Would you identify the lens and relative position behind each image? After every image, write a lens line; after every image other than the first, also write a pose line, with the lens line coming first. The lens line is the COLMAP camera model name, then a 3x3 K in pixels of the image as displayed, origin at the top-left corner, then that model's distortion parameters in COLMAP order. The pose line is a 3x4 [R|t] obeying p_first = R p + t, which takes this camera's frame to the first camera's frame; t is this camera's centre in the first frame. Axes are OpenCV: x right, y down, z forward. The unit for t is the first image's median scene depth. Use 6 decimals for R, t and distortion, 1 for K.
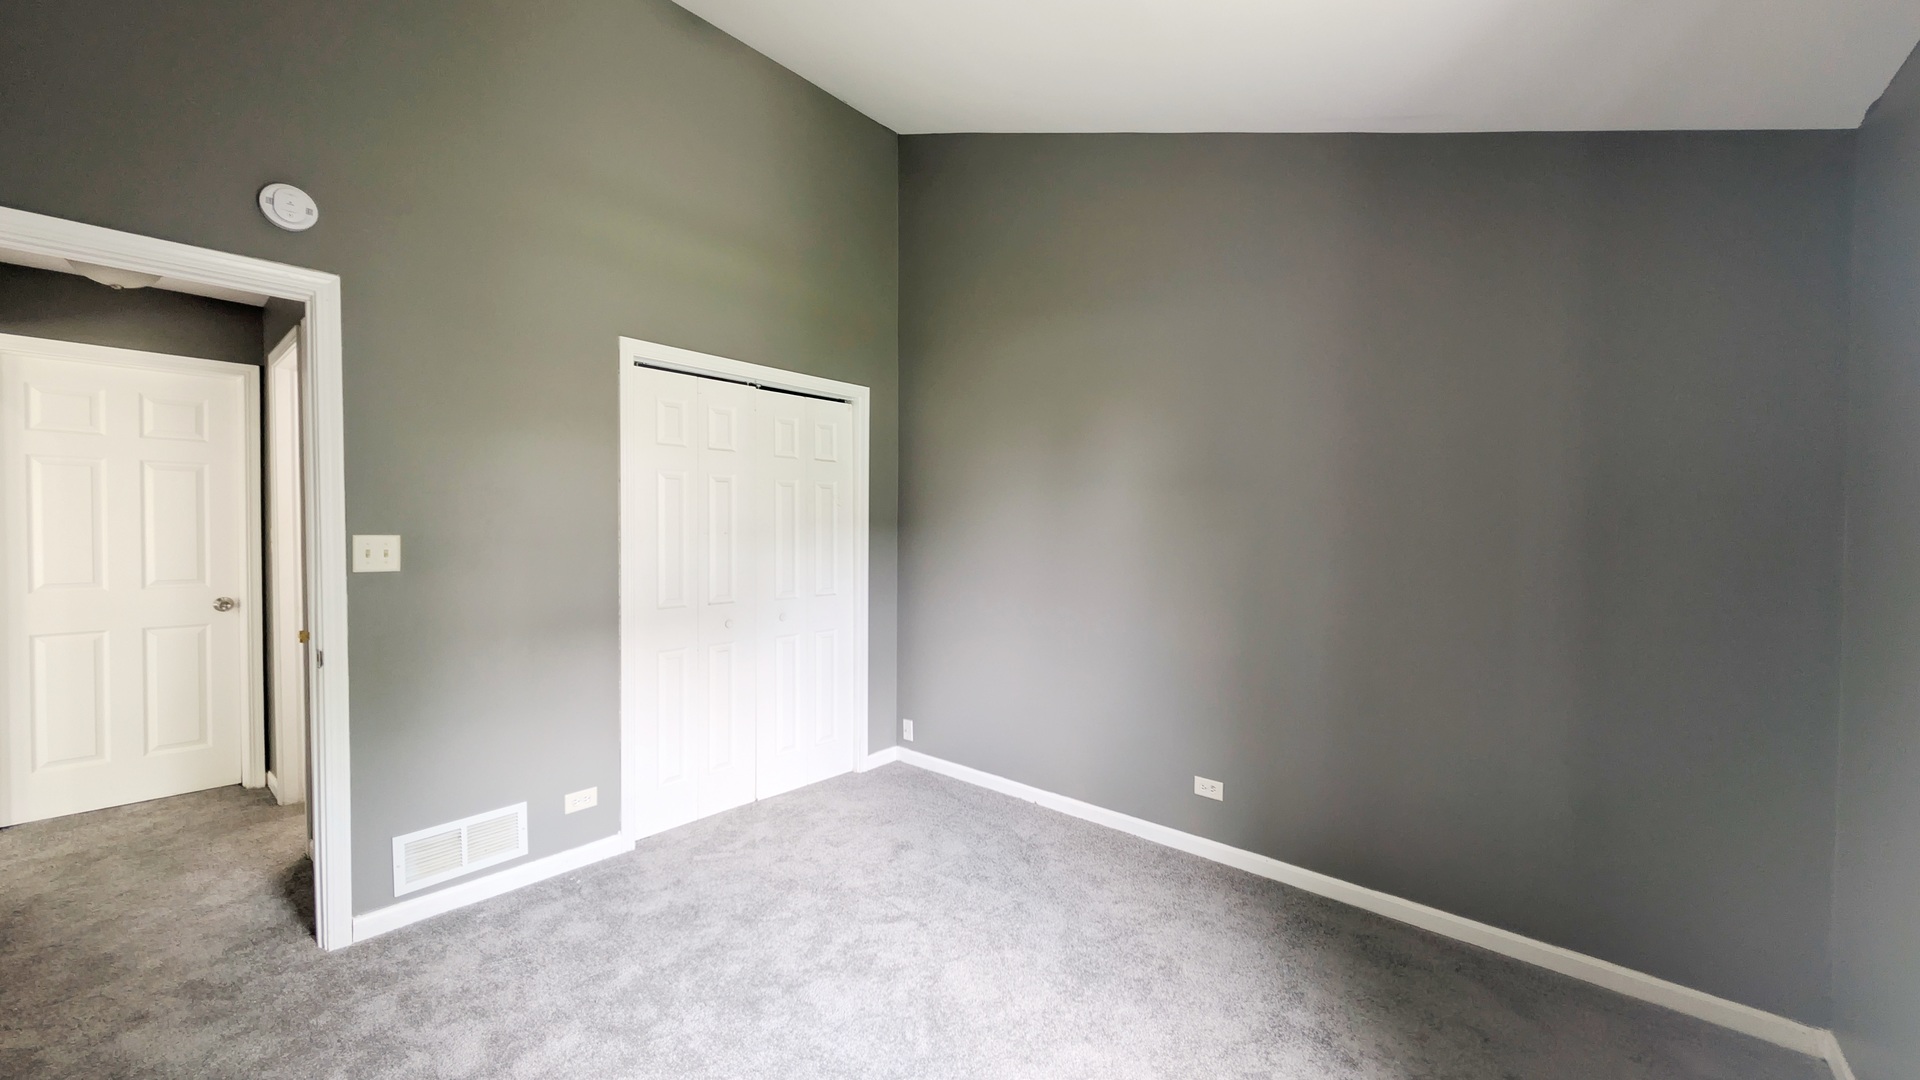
lens RADIAL K [[751.8, 0, 970.9], [0, 751.8, 546.7], [0, 0, 1]] dist [0.005800, -0.000482]
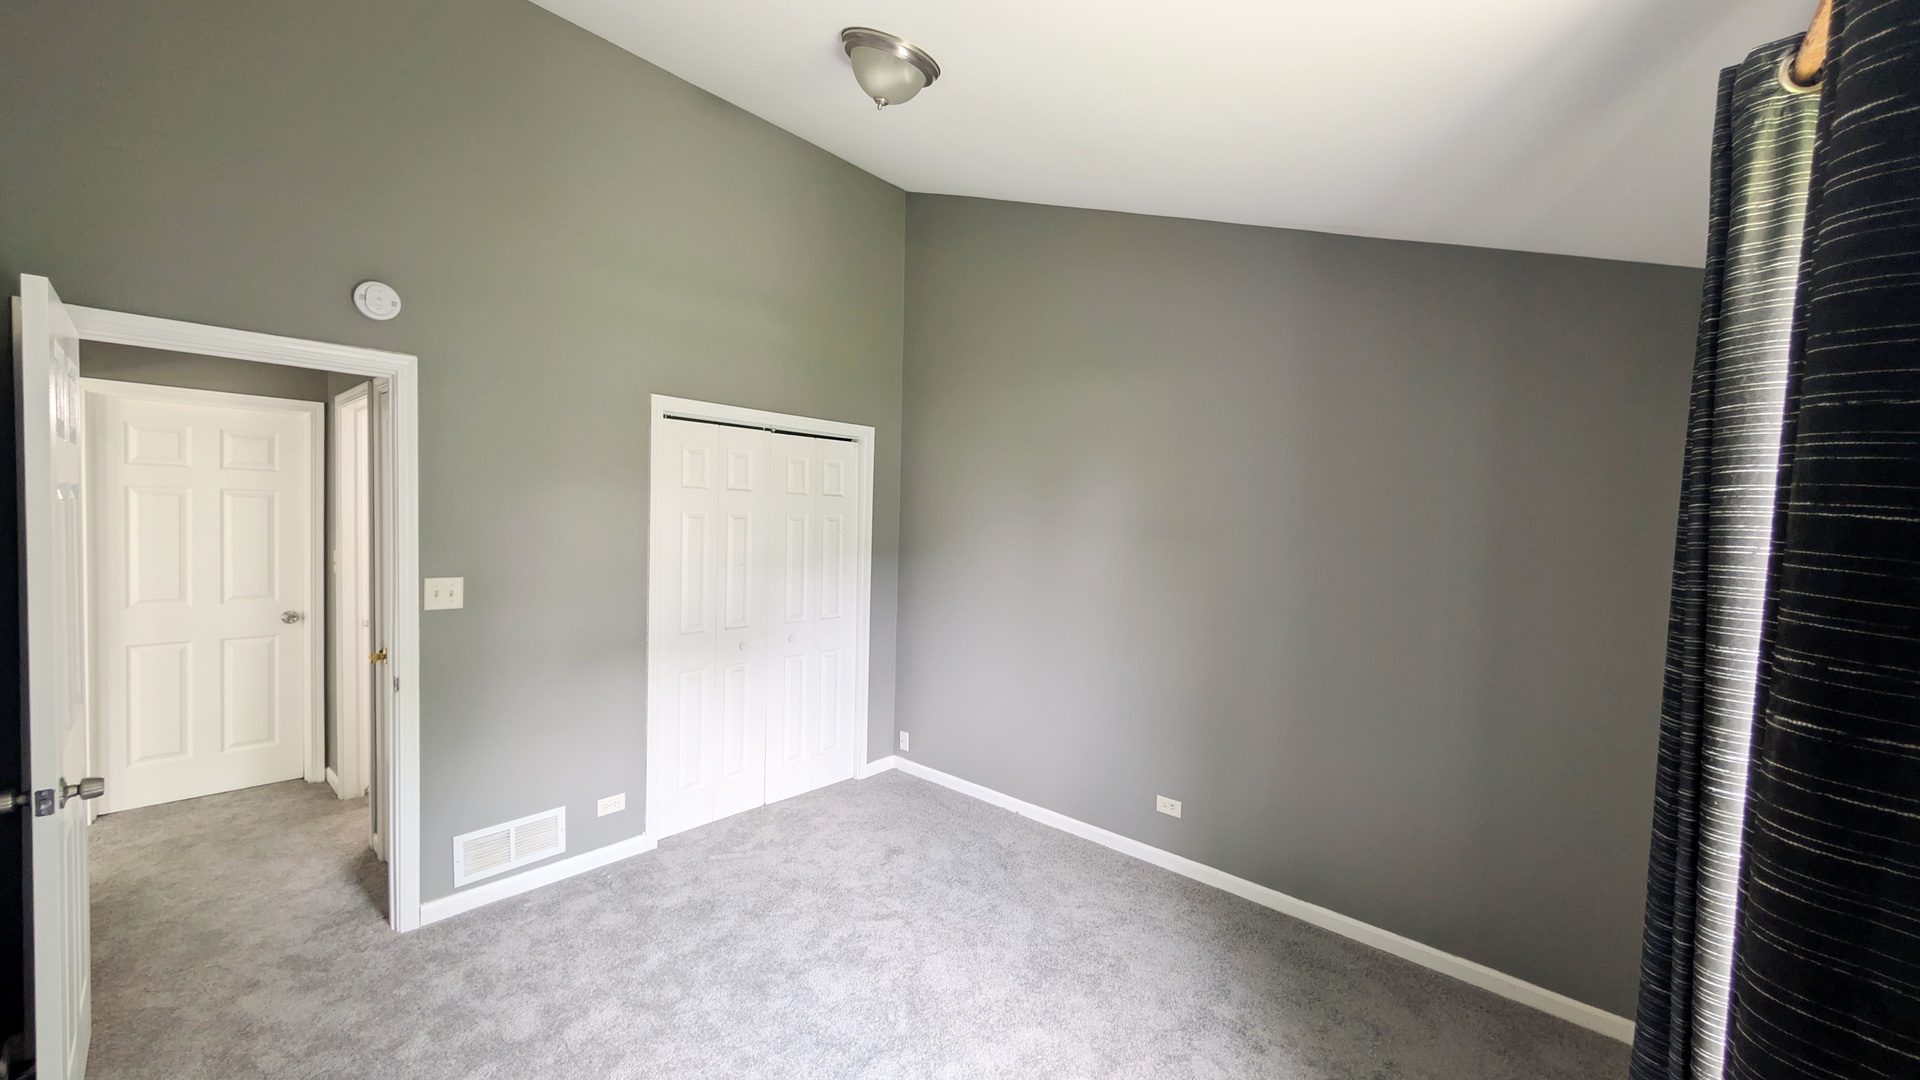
lens RADIAL K [[751.8, 0, 970.9], [0, 751.8, 546.7], [0, 0, 1]] dist [0.005800, -0.000482]
pose [[0.999742, 0.019475, -0.011707, 0.033547], [-0.019344, 0.999750, 0.011200, -0.086177], [0.011922, -0.010971, 0.999869, -0.141465]]
